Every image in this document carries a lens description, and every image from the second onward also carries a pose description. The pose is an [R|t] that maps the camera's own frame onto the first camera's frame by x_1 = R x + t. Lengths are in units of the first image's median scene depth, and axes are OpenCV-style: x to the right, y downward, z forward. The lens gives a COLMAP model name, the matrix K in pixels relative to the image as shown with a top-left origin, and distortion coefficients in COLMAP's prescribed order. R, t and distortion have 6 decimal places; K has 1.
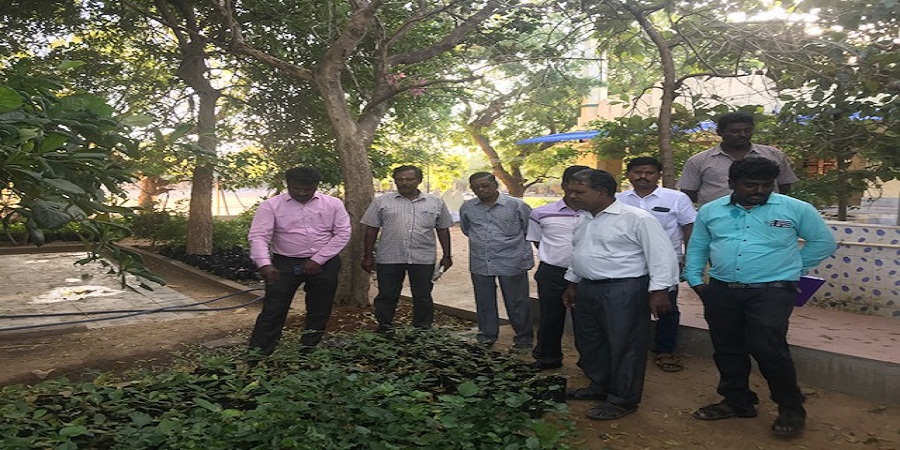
lens RADIAL K [[770.7, 0, 450.2], [0, 770.7, 225.4], [0, 0, 1]] dist [0.005260, 0.001614]
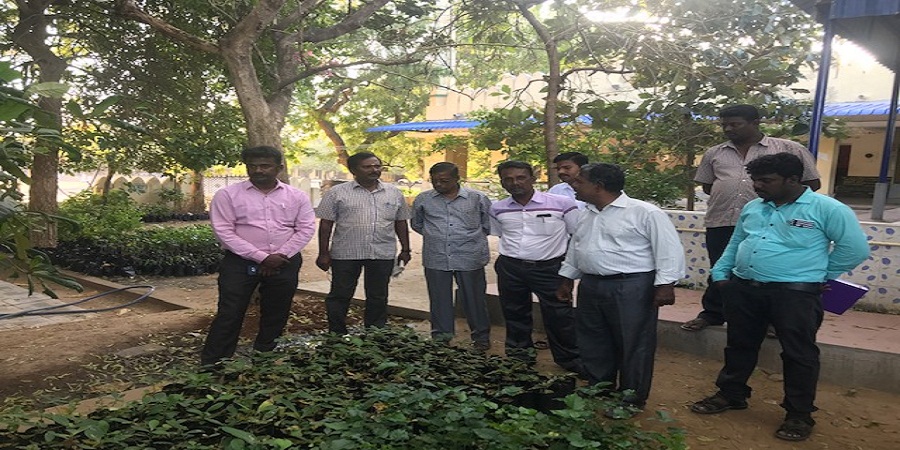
lens RADIAL K [[770.7, 0, 450.2], [0, 770.7, 225.4], [0, 0, 1]] dist [0.005260, 0.001614]
pose [[0.969523, 0.000947, 0.244998, -0.171002], [-0.004736, 0.999878, 0.014874, -0.004333], [-0.244954, -0.015581, 0.969409, 0.074157]]
